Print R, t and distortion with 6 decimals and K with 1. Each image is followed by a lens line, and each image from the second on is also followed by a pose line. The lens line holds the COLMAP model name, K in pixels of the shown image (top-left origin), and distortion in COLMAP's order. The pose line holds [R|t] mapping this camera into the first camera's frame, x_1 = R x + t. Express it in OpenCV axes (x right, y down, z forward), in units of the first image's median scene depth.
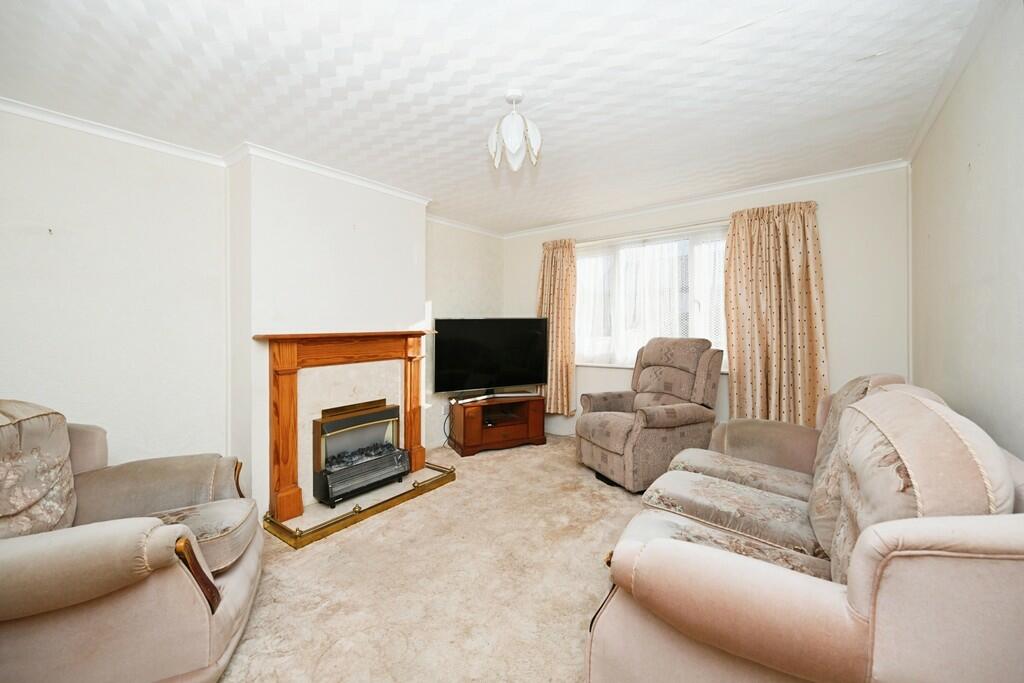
lens RADIAL K [[409.9, 0, 531.4], [0, 409.9, 338.0], [0, 0, 1]] dist [0.000077, -0.000002]
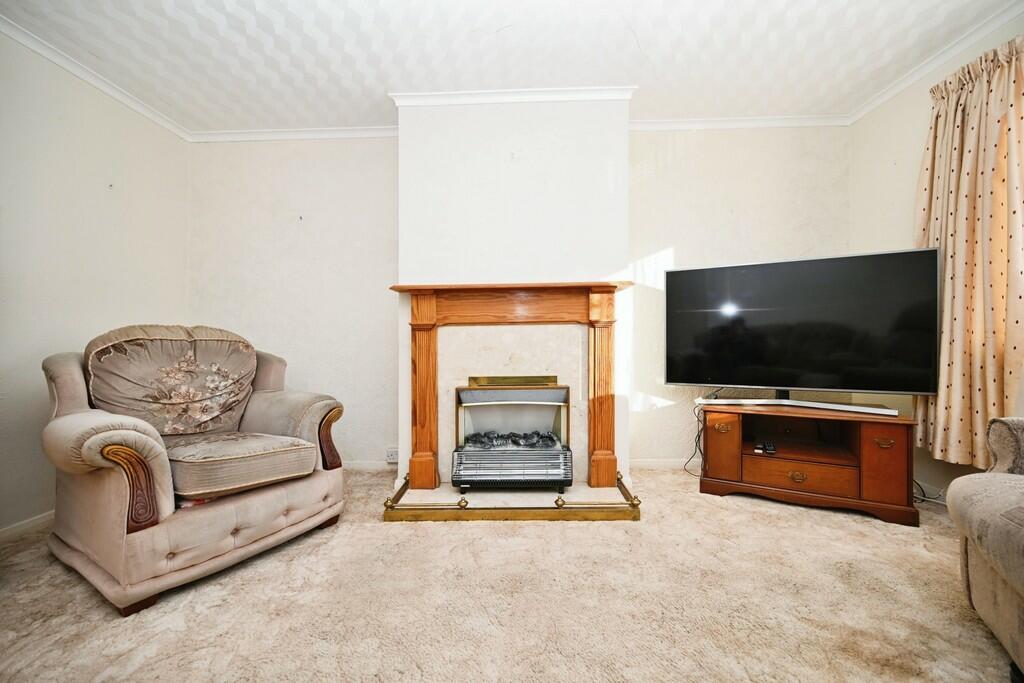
lens RADIAL K [[406.3, 0, 513.4], [0, 406.3, 344.0], [0, 0, 1]] dist [-0.001895, -0.000457]
pose [[0.552880, 0.005289, -0.833244, 0.207954], [-0.018033, 0.999822, -0.005619, 0.092723], [0.833066, 0.018132, 0.552877, 0.507646]]
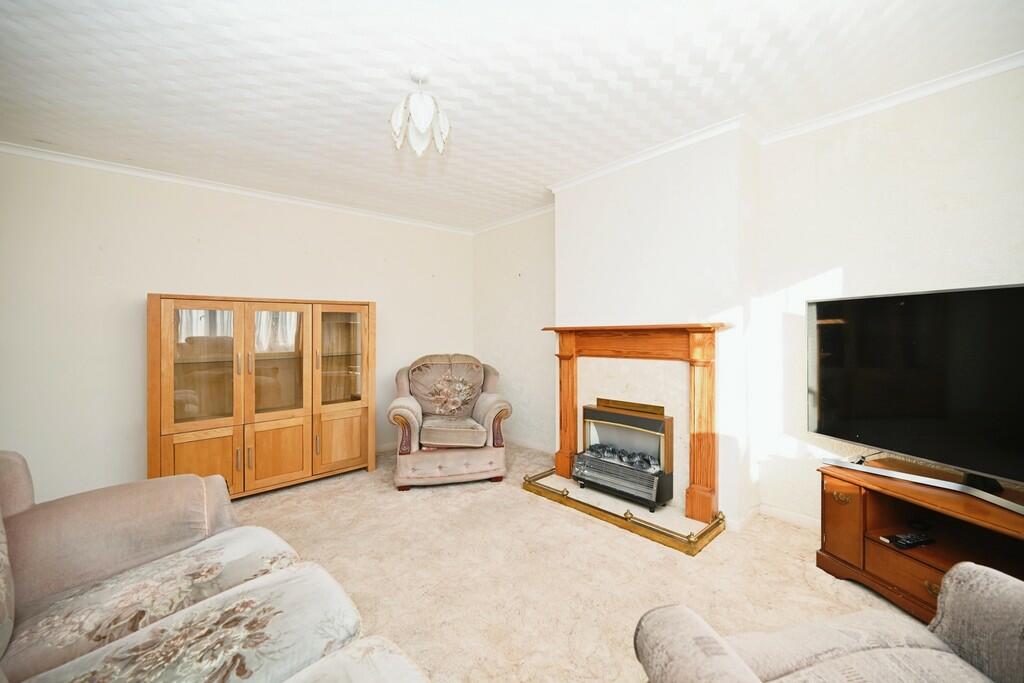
lens RADIAL K [[415.6, 0, 512.0], [0, 415.6, 341.5], [0, 0, 1]] dist [-0.001166, -0.000273]
pose [[-0.232227, 0.036554, -0.971975, 0.495887], [-0.017839, 0.998965, 0.041831, -0.010960], [0.972498, 0.027053, -0.231335, 0.863425]]
